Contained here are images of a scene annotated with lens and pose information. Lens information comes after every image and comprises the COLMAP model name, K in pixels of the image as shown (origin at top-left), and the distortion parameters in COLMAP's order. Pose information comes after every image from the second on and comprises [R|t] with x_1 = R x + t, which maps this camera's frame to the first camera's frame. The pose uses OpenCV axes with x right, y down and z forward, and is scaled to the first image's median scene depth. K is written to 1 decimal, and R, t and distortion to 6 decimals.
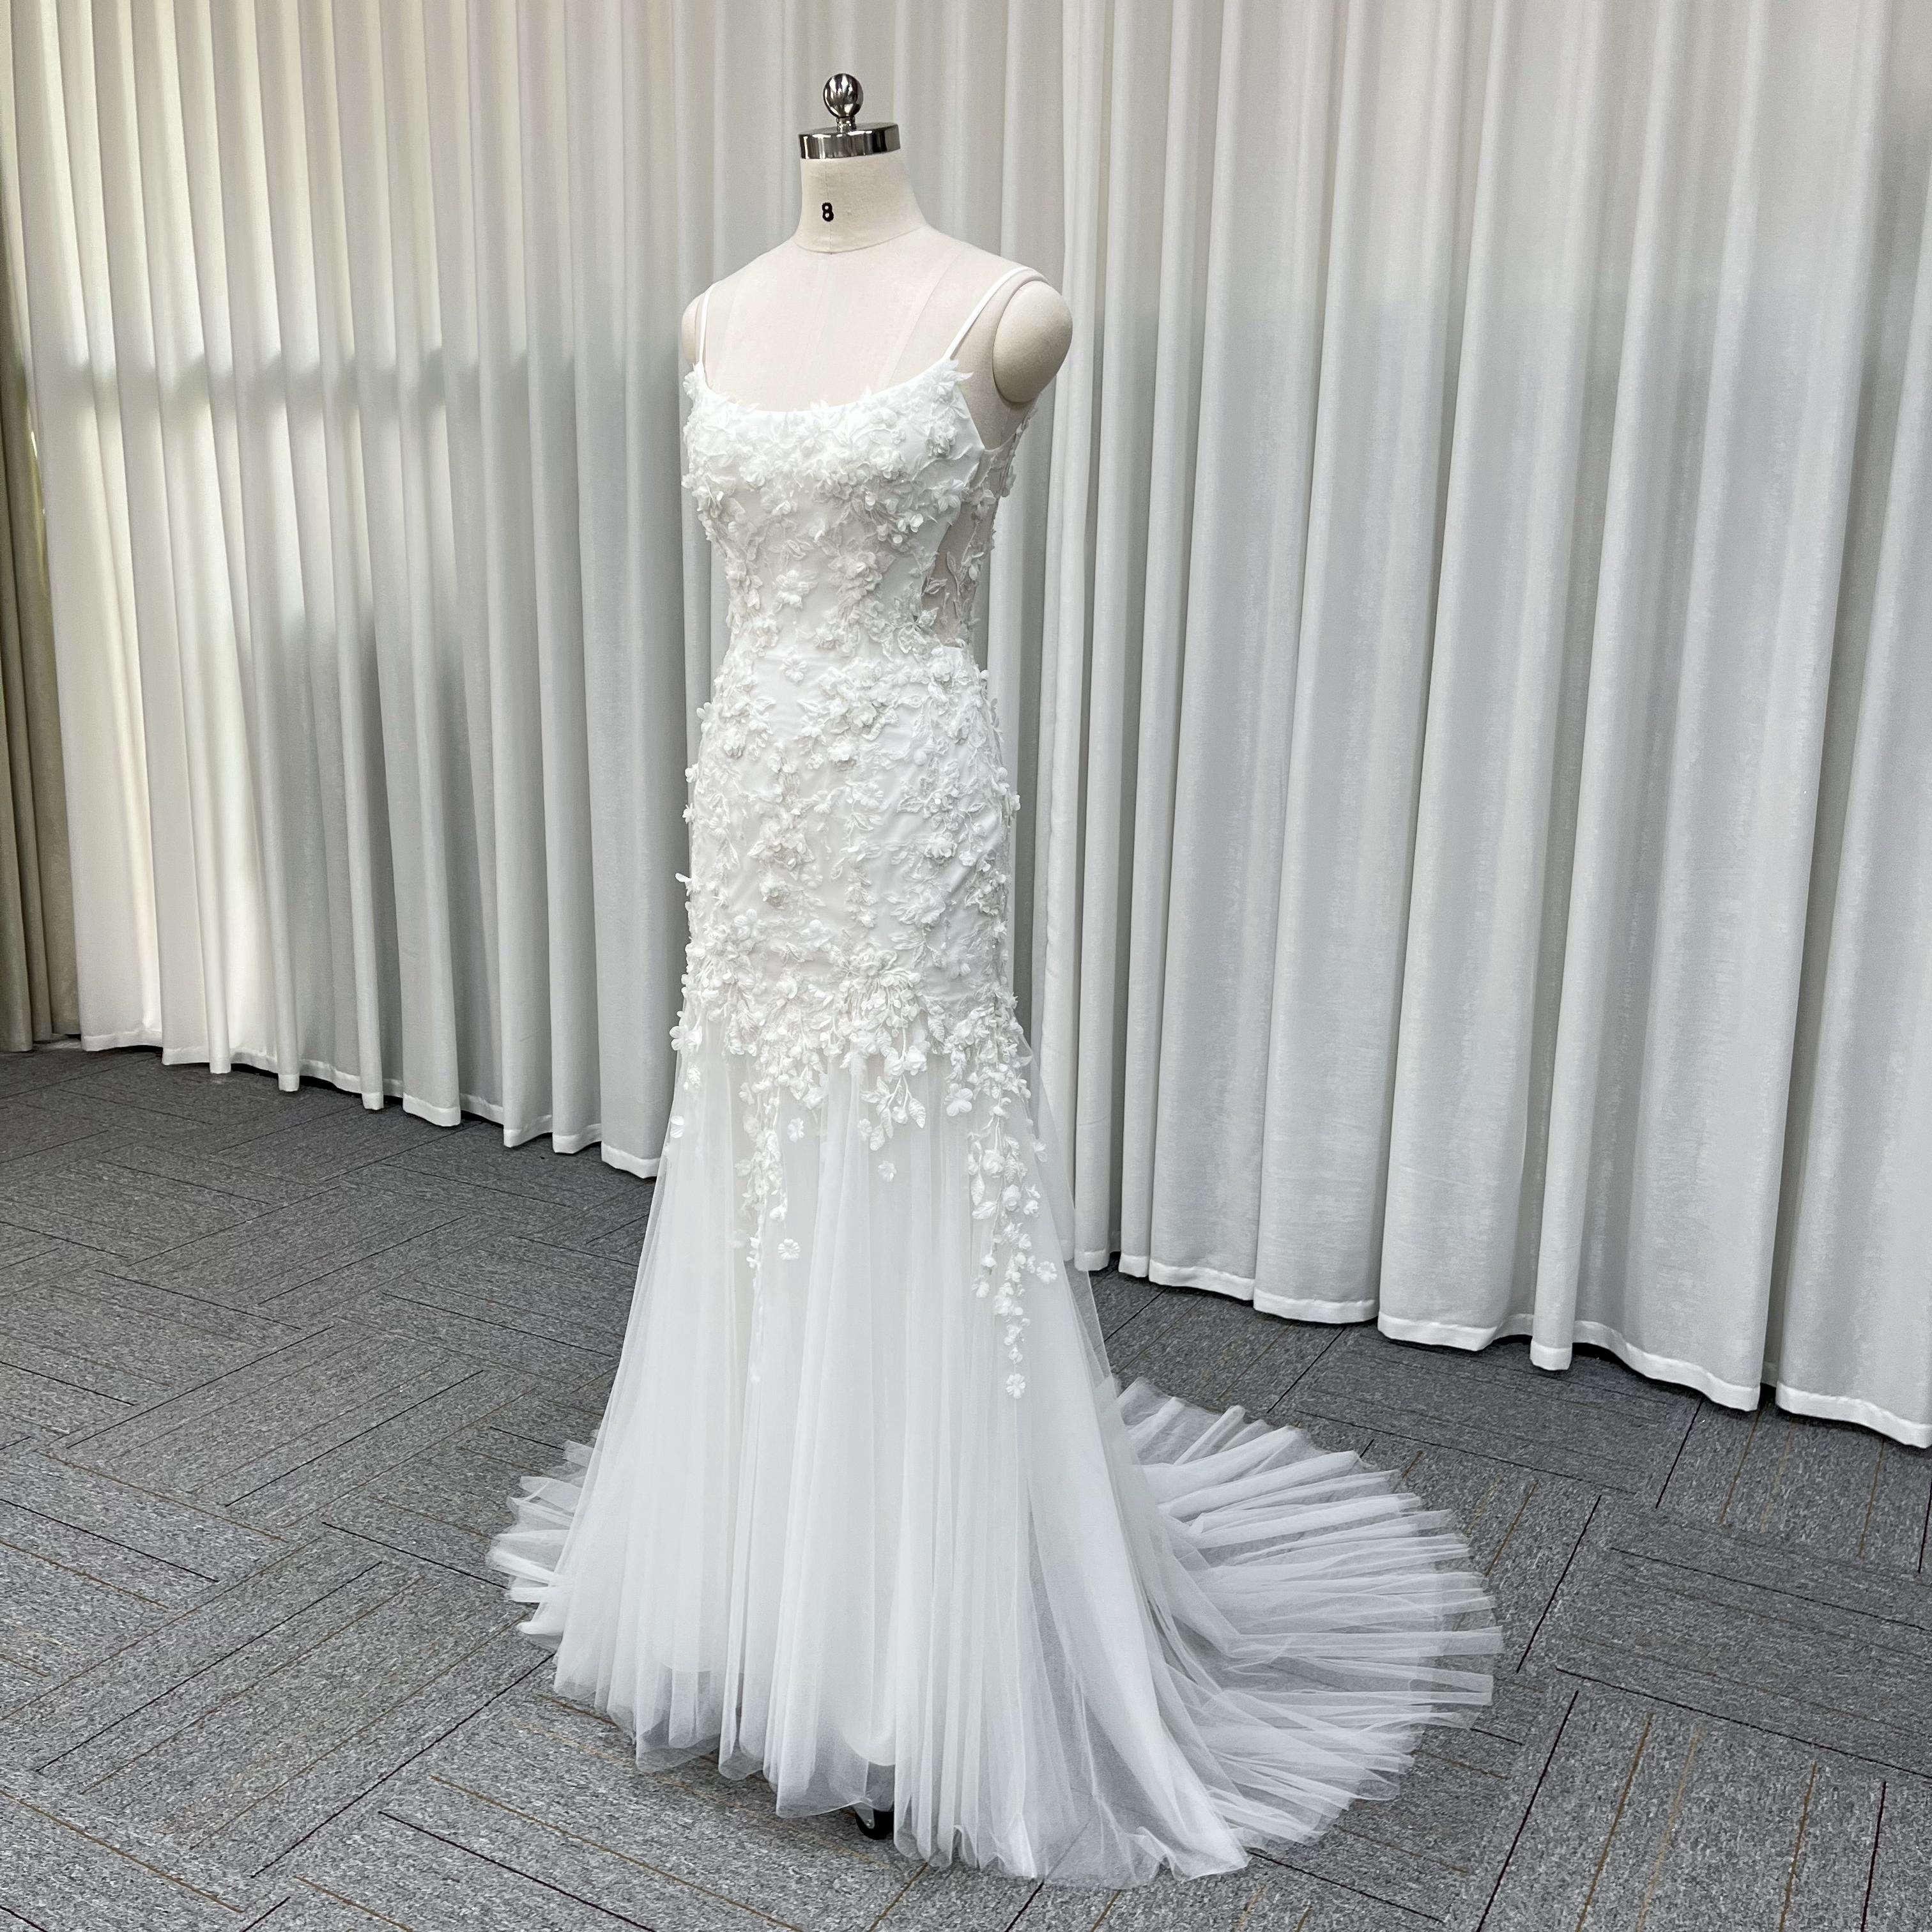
lens RADIAL K [[1961.1, 0, 952.3], [0, 1961.1, 969.3], [0, 0, 1]] dist [0.094360, -0.161249]
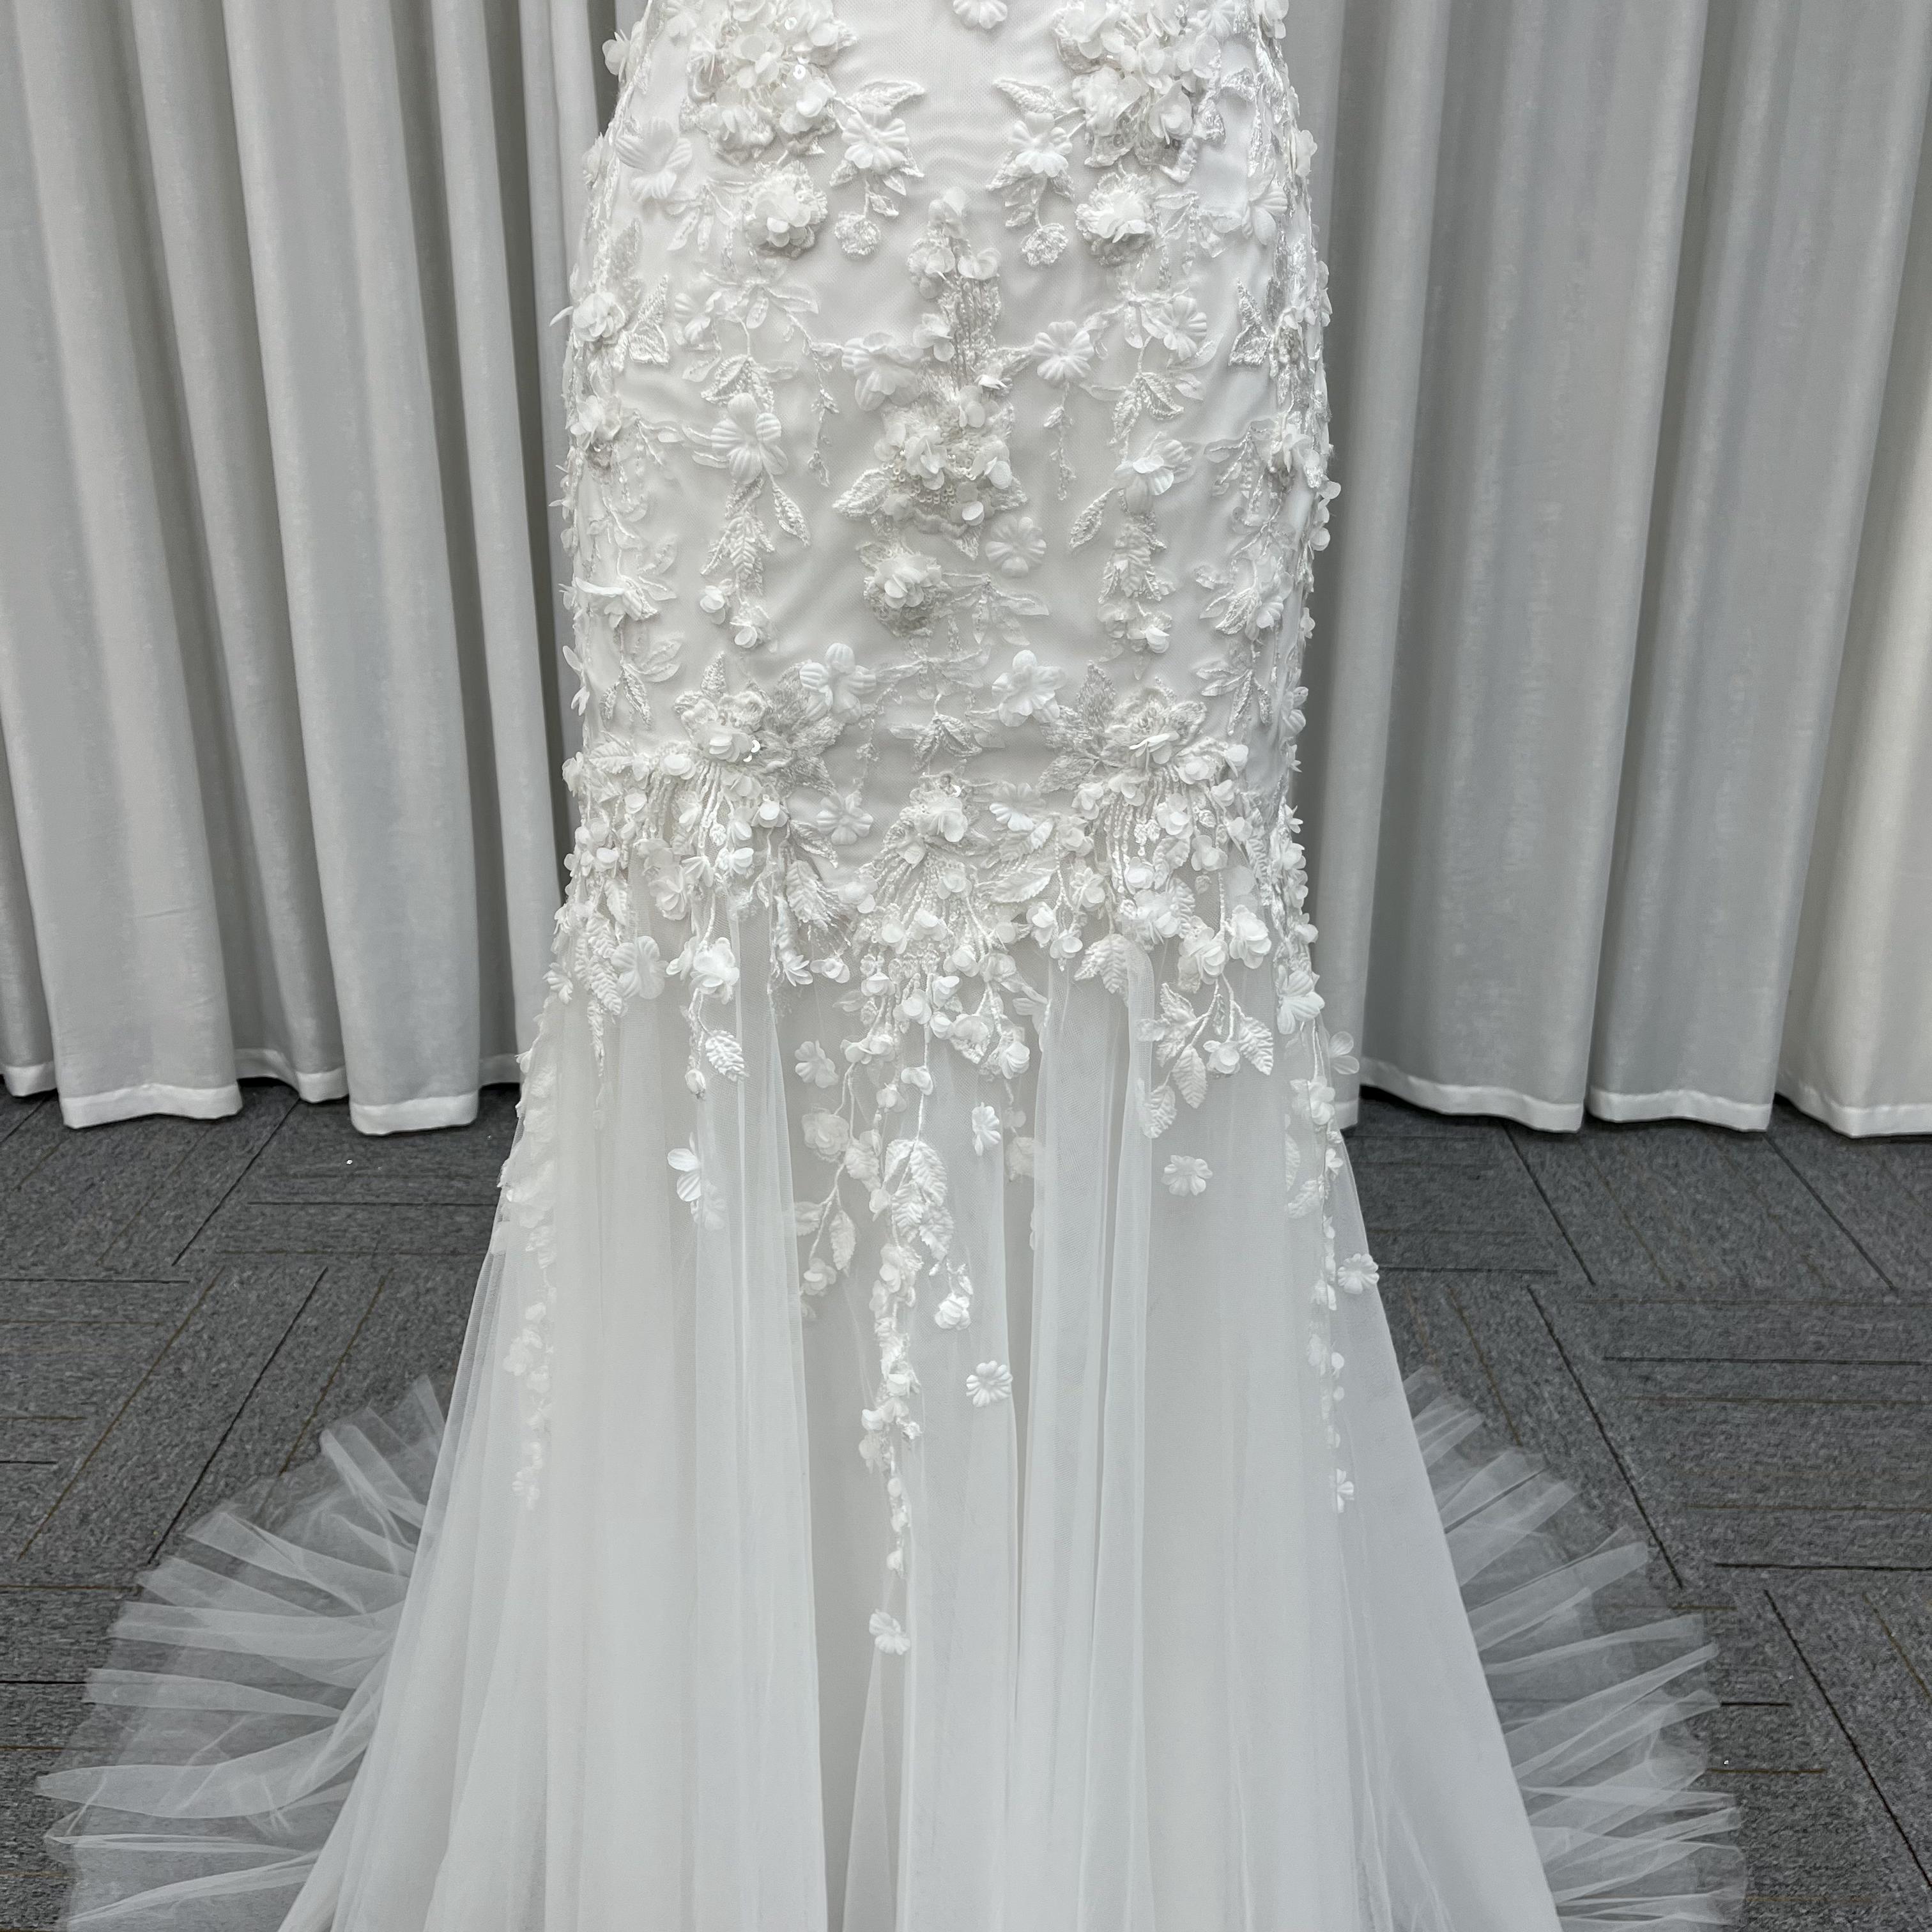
lens RADIAL K [[1962.5, 0, 952.3], [0, 1962.5, 945.7], [0, 0, 1]] dist [0.104292, -0.222875]
pose [[0.879399, -0.179249, 0.441053, -0.272512], [0.114516, 0.978856, 0.169489, -0.035344], [-0.462108, -0.098541, 0.881332, 0.608506]]
